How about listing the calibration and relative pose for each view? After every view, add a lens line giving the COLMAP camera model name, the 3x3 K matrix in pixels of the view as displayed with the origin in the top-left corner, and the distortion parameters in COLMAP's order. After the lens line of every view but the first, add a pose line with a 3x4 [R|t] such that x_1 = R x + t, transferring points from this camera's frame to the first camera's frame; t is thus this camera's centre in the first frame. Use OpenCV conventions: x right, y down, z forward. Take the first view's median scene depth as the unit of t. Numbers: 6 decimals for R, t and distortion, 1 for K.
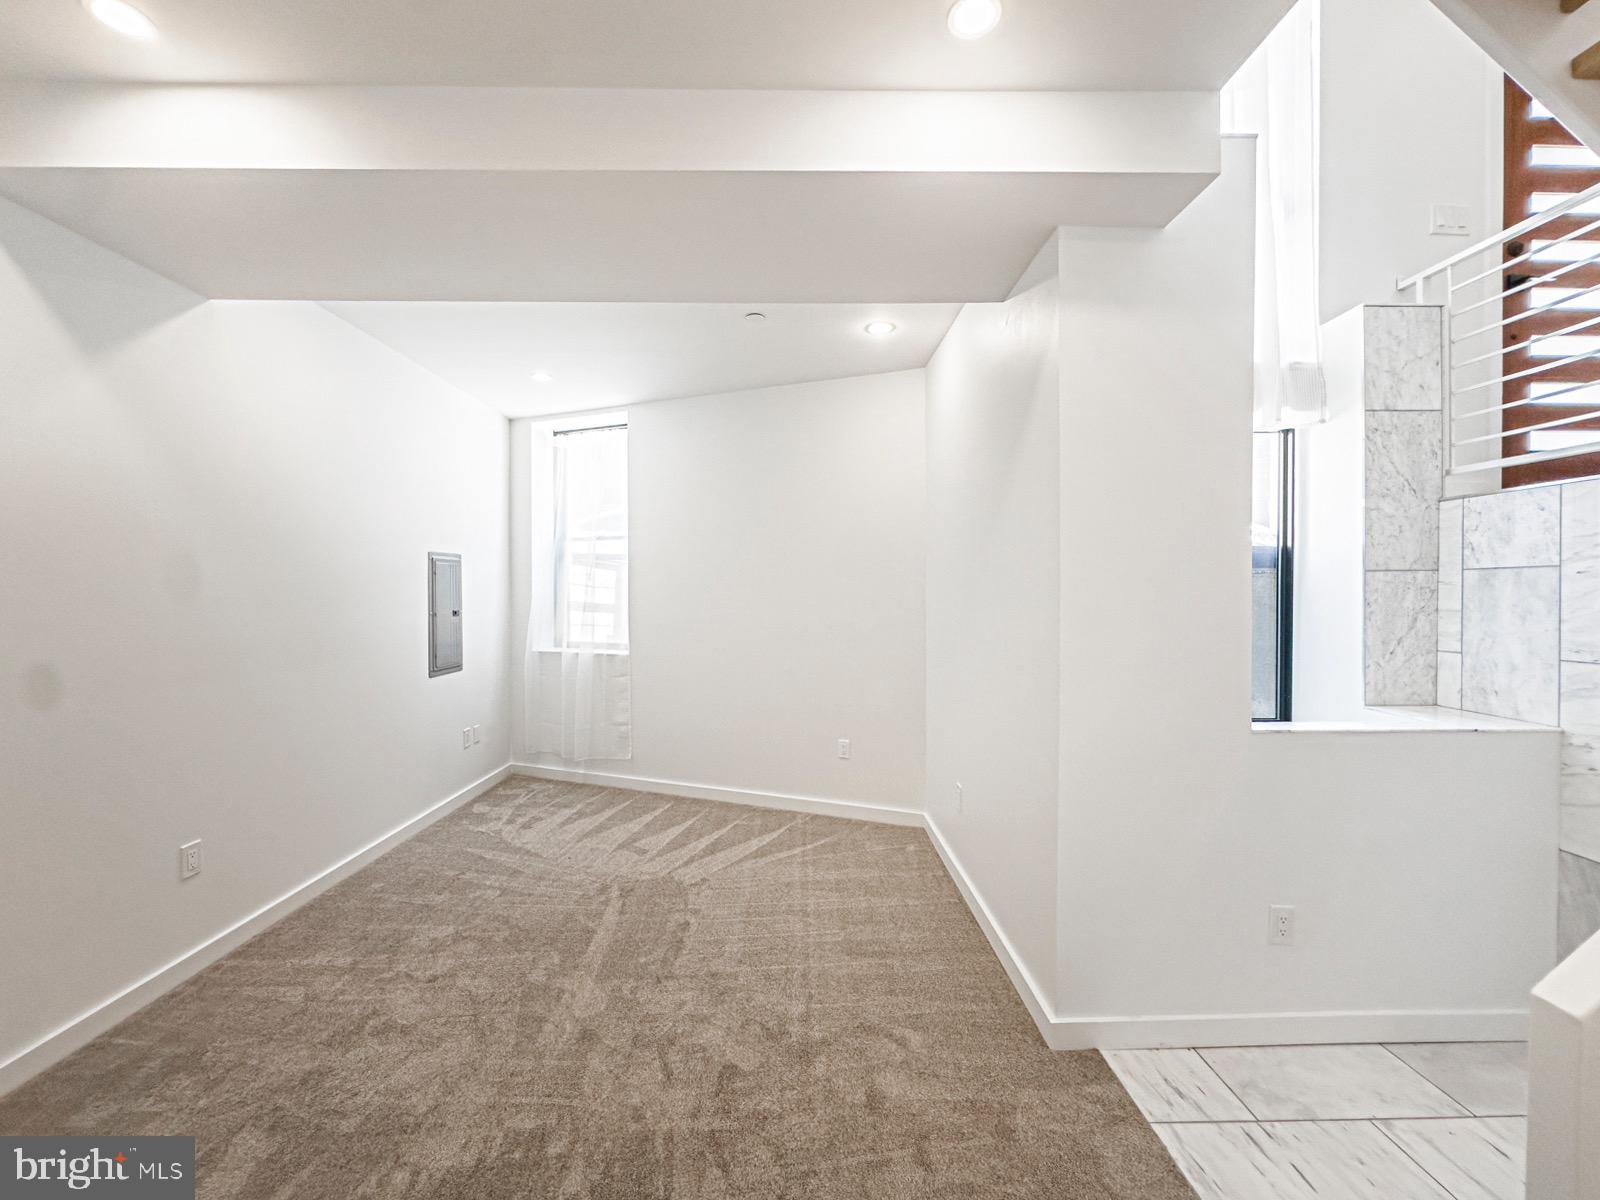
lens RADIAL K [[644.4, 0, 802.1], [0, 644.4, 600.3], [0, 0, 1]] dist [-0.004090, 0.001443]
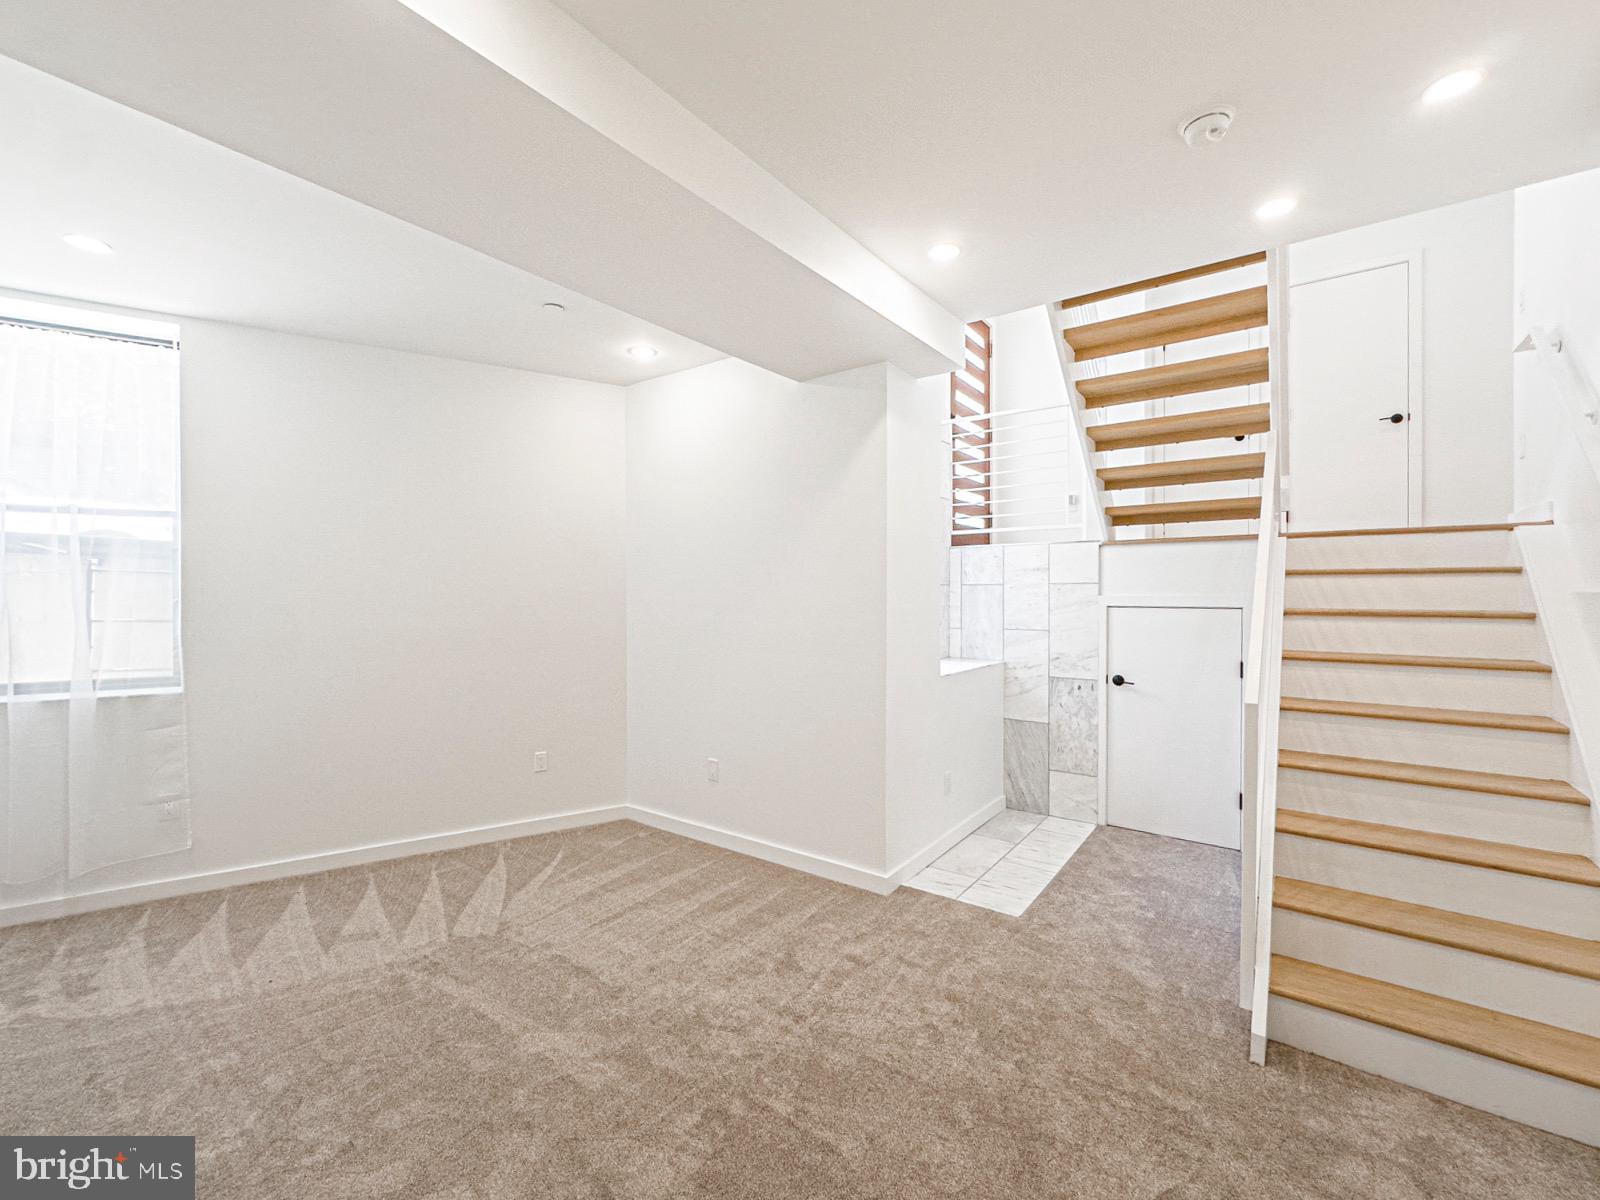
lens RADIAL K [[644.4, 0, 830.6], [0, 644.4, 602.9], [0, 0, 1]] dist [-0.004090, 0.001443]
pose [[0.614302, -0.009613, 0.789012, -0.482286], [0.011246, 0.999931, 0.003427, -0.003209], [-0.788991, 0.006768, 0.614368, 0.085122]]
